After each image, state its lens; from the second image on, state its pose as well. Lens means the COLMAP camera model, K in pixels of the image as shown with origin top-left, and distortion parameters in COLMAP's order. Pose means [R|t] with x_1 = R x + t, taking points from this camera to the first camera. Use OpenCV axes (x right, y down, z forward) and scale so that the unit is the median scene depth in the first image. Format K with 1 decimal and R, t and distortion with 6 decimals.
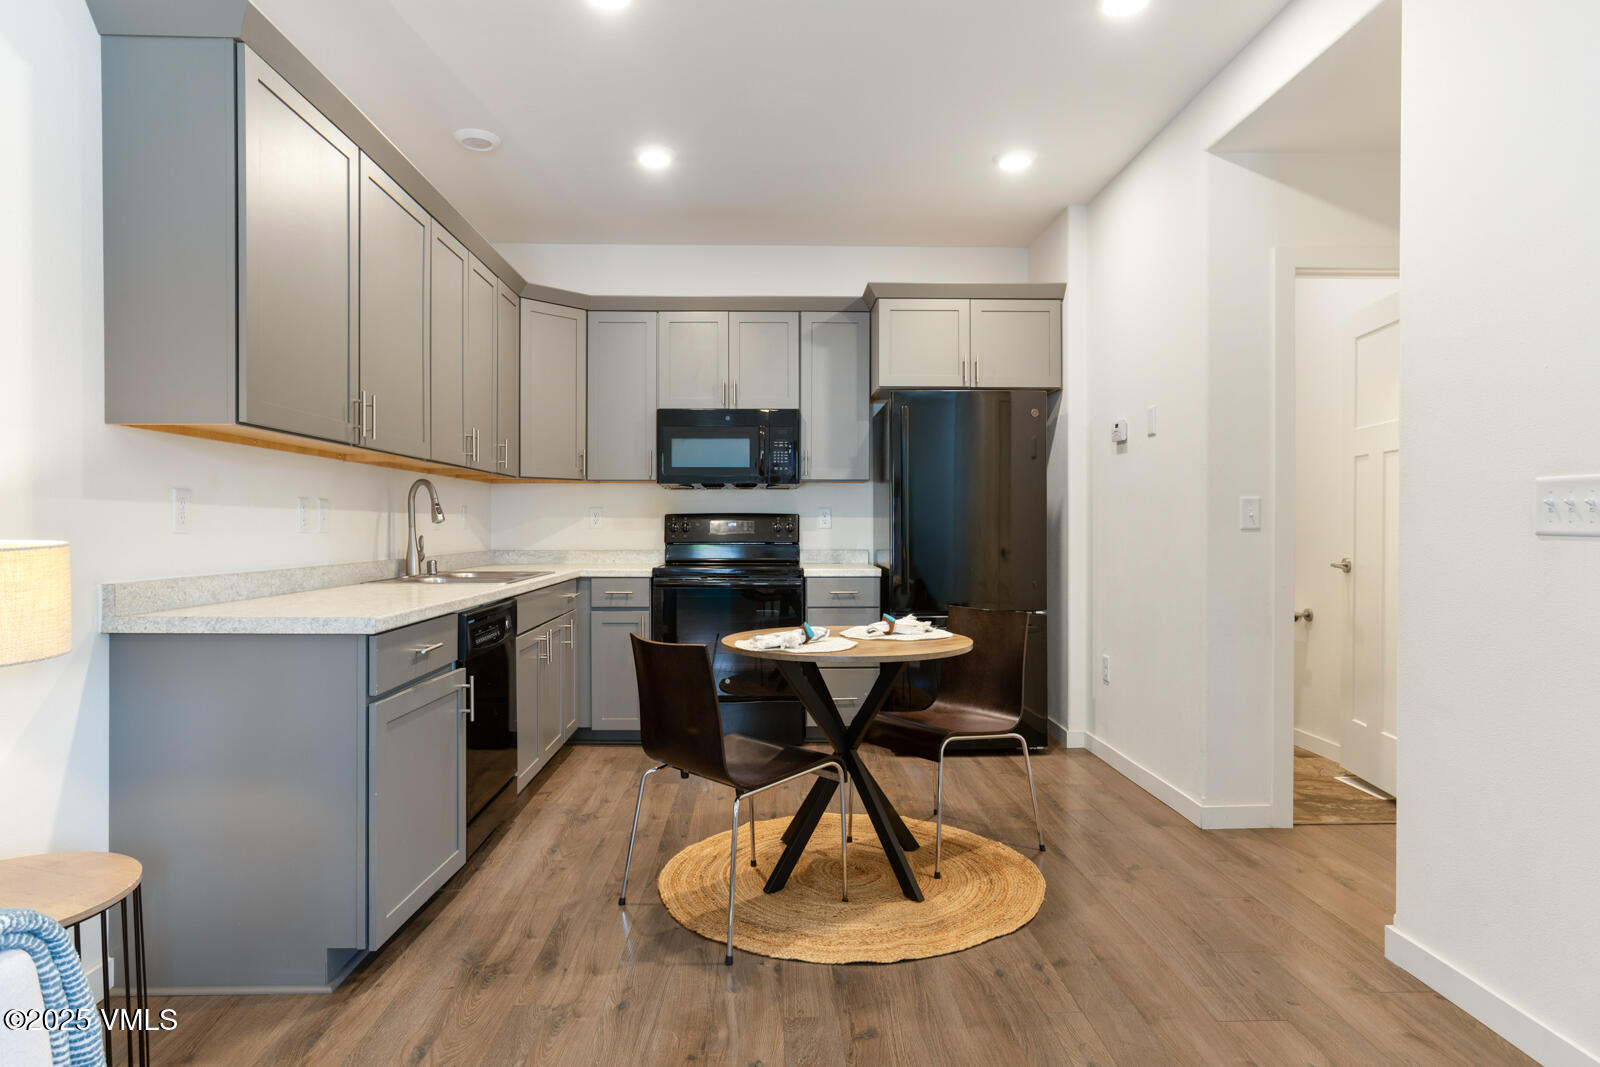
lens RADIAL K [[930.4, 0, 791.1], [0, 930.4, 533.0], [0, 0, 1]] dist [-0.002942, 0.009565]
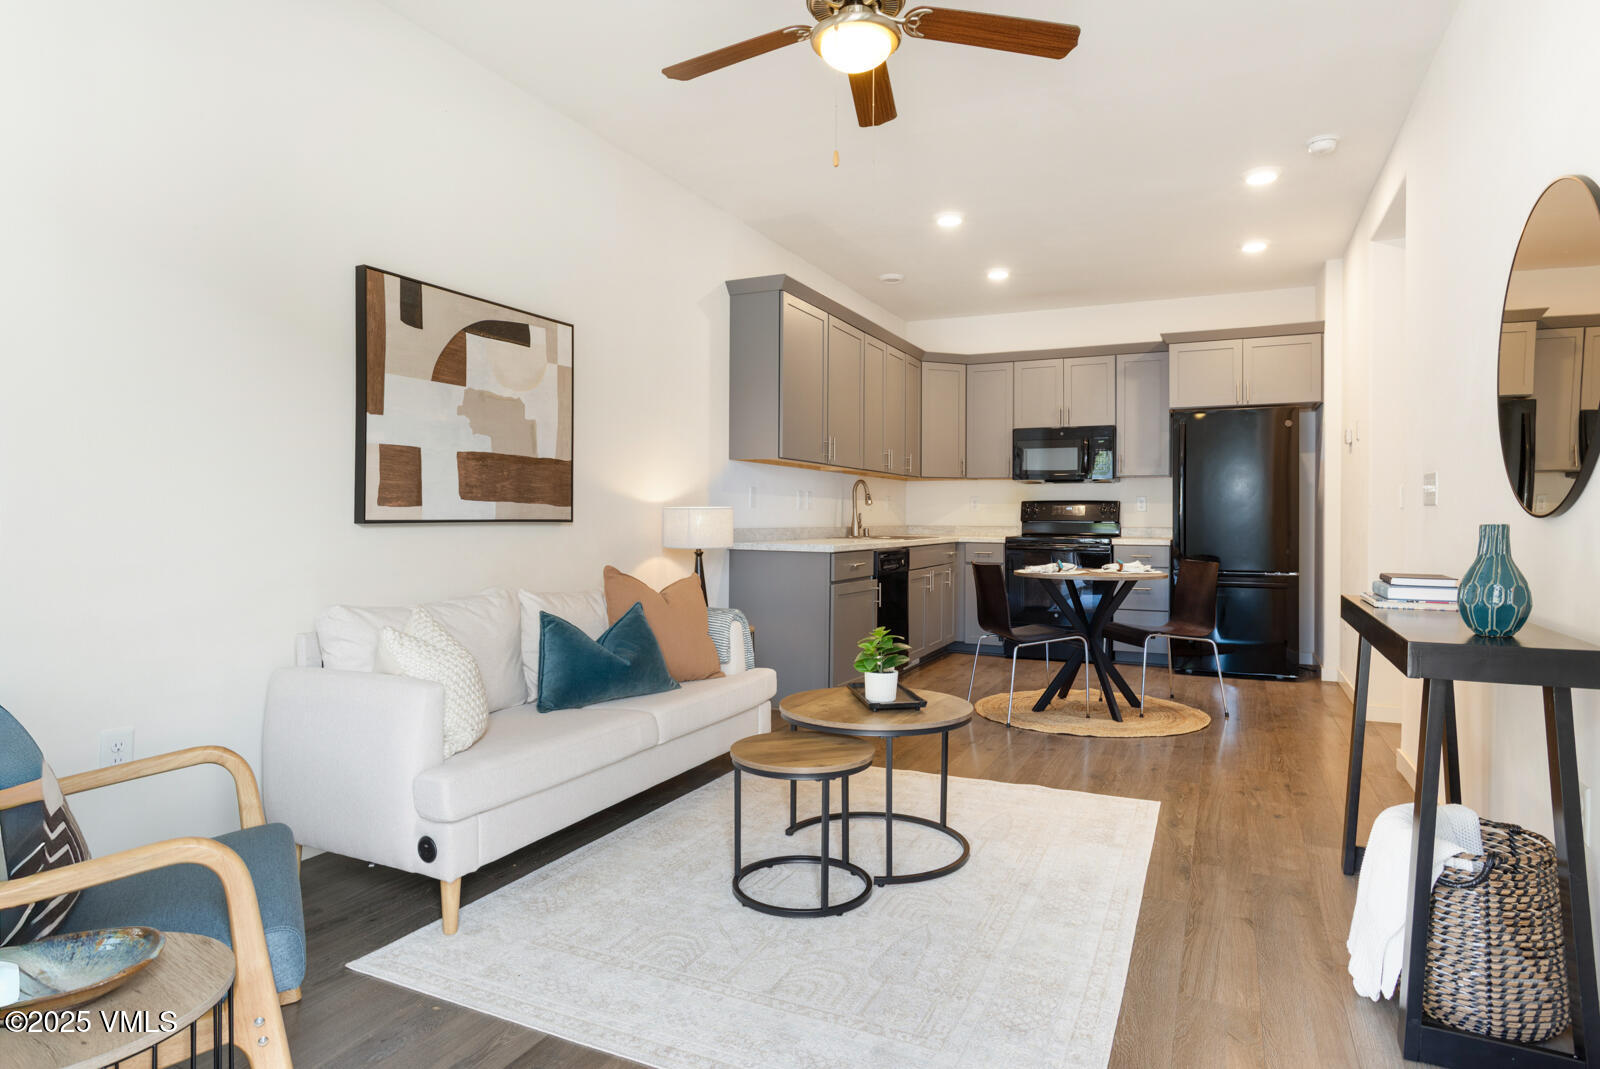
lens RADIAL K [[924.8, 0, 800.6], [0, 924.8, 521.2], [0, 0, 1]] dist [-0.007565, -0.000047]
pose [[0.895316, 0.006243, -0.445387, 0.264009], [-0.008496, 0.999959, -0.003064, 0.024342], [0.445350, 0.006527, 0.895333, -0.574638]]
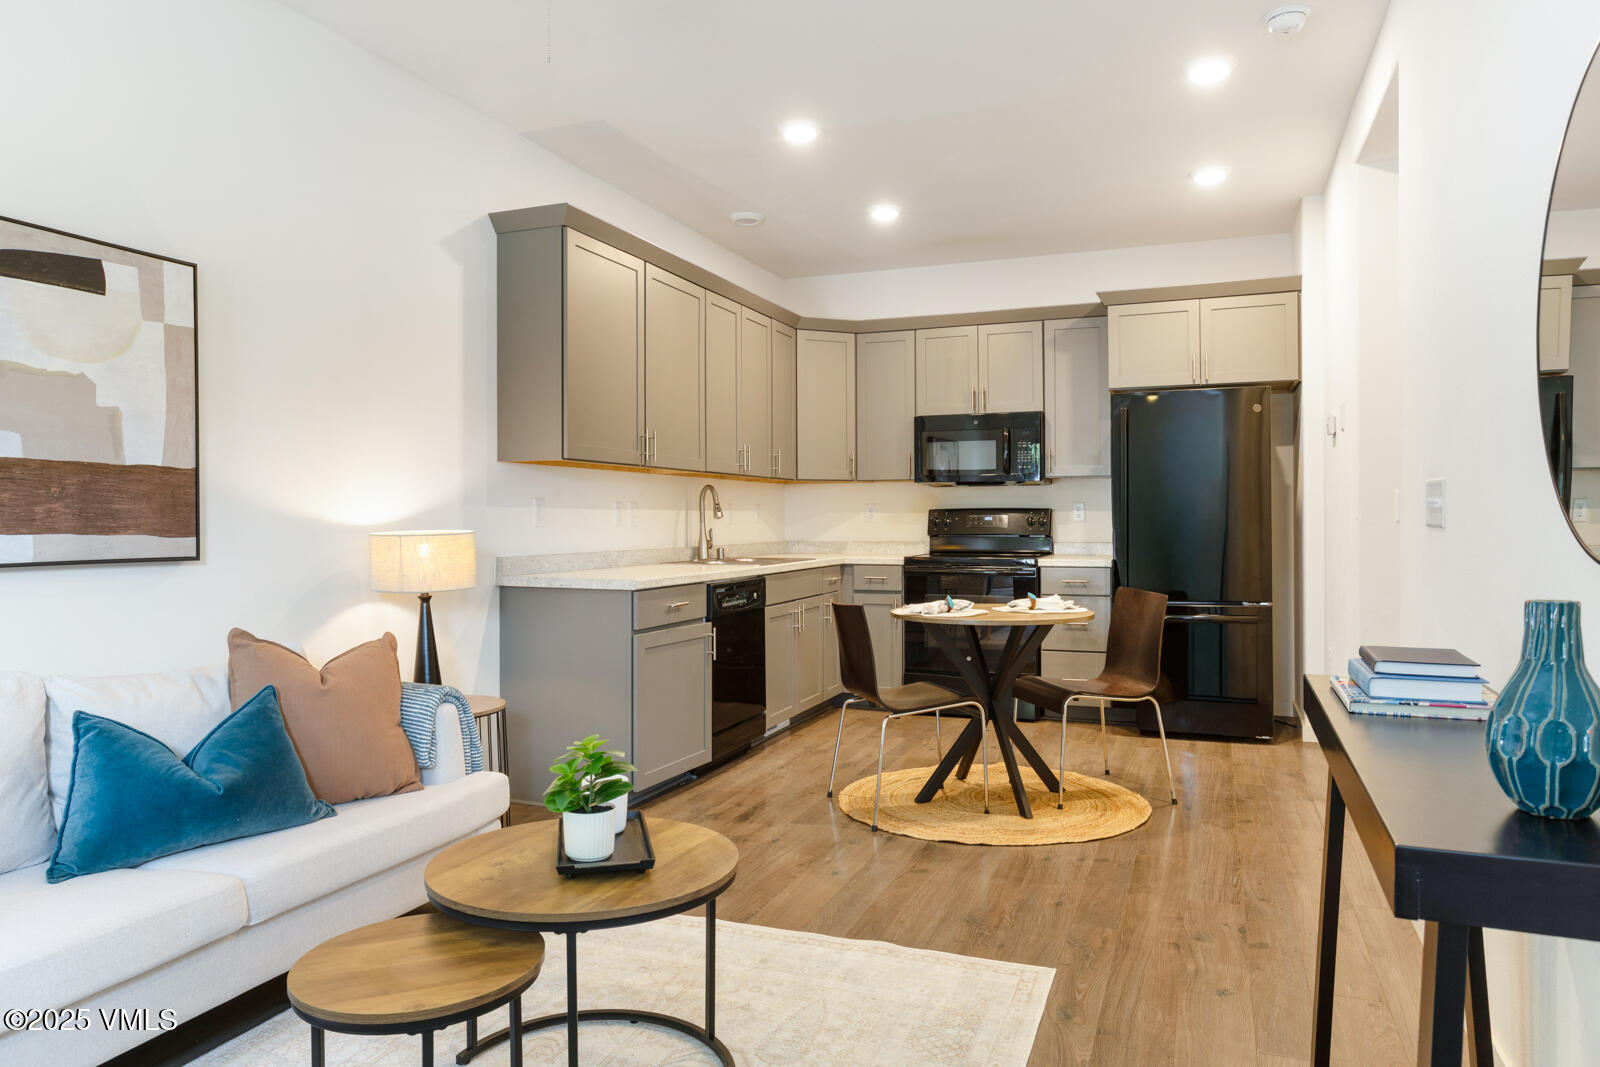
lens RADIAL K [[1077.7, 0, 793.1], [0, 1077.7, 519.3], [0, 0, 1]] dist [-0.003241, 0.006858]
pose [[0.920355, -0.003552, -0.391067, 0.298255], [0.000932, 0.999976, -0.006889, 0.000511], [0.391082, 0.005976, 0.920337, -0.335883]]
